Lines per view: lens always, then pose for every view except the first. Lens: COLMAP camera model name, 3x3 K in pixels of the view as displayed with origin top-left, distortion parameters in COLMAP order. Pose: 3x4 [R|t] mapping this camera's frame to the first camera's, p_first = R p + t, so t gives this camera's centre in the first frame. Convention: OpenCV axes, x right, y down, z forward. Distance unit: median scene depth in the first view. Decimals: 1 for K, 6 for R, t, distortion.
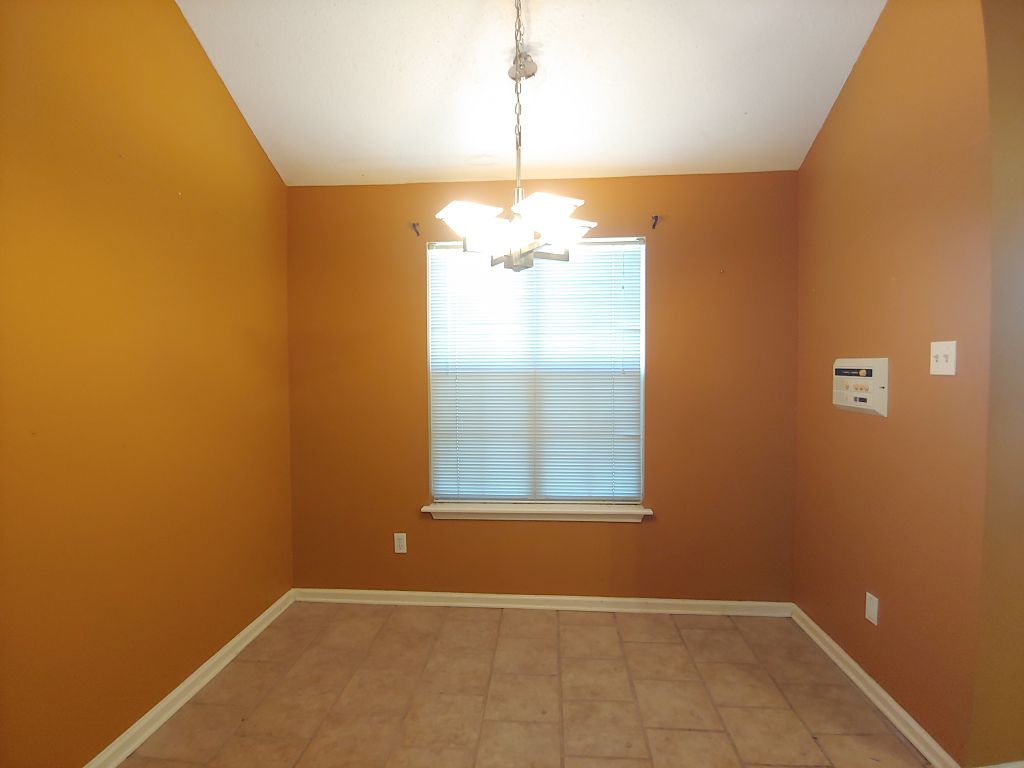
lens RADIAL K [[516.9, 0, 511.0], [0, 516.9, 384.3], [0, 0, 1]] dist [0.000427, -0.008102]
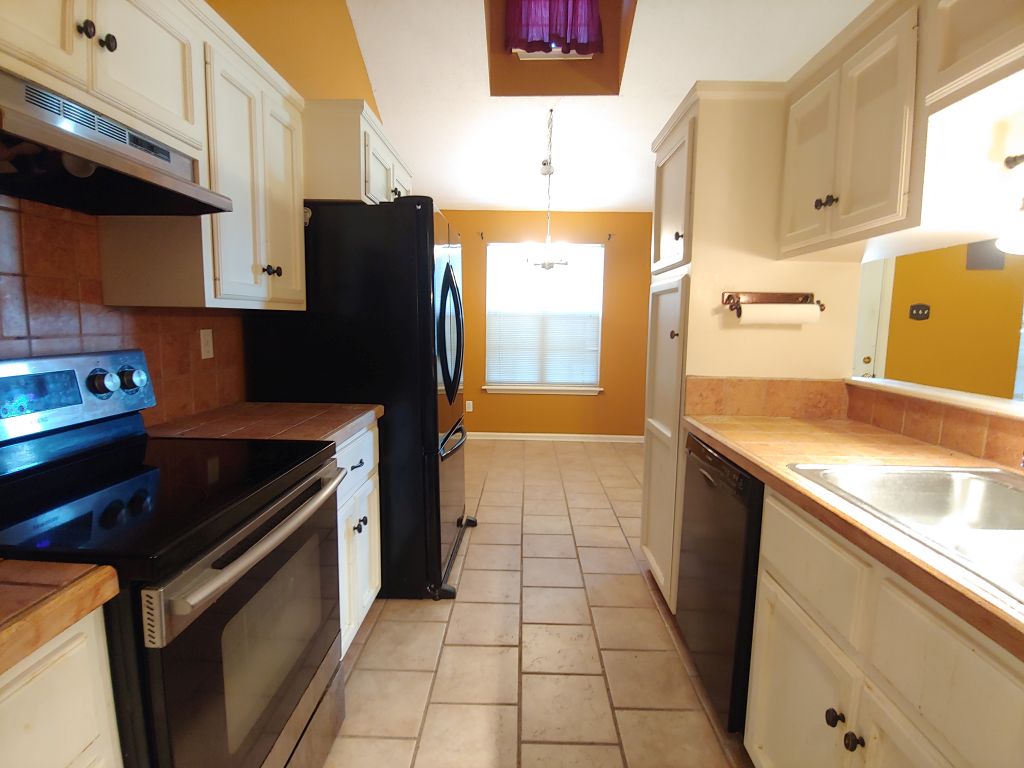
lens RADIAL K [[516.9, 0, 511.0], [0, 516.9, 384.3], [0, 0, 1]] dist [0.000427, -0.008102]
pose [[0.998712, 0.013881, 0.048804, -0.158097], [-0.018278, 0.995697, 0.090849, 0.058729], [-0.047333, -0.091624, 0.994668, -0.864036]]
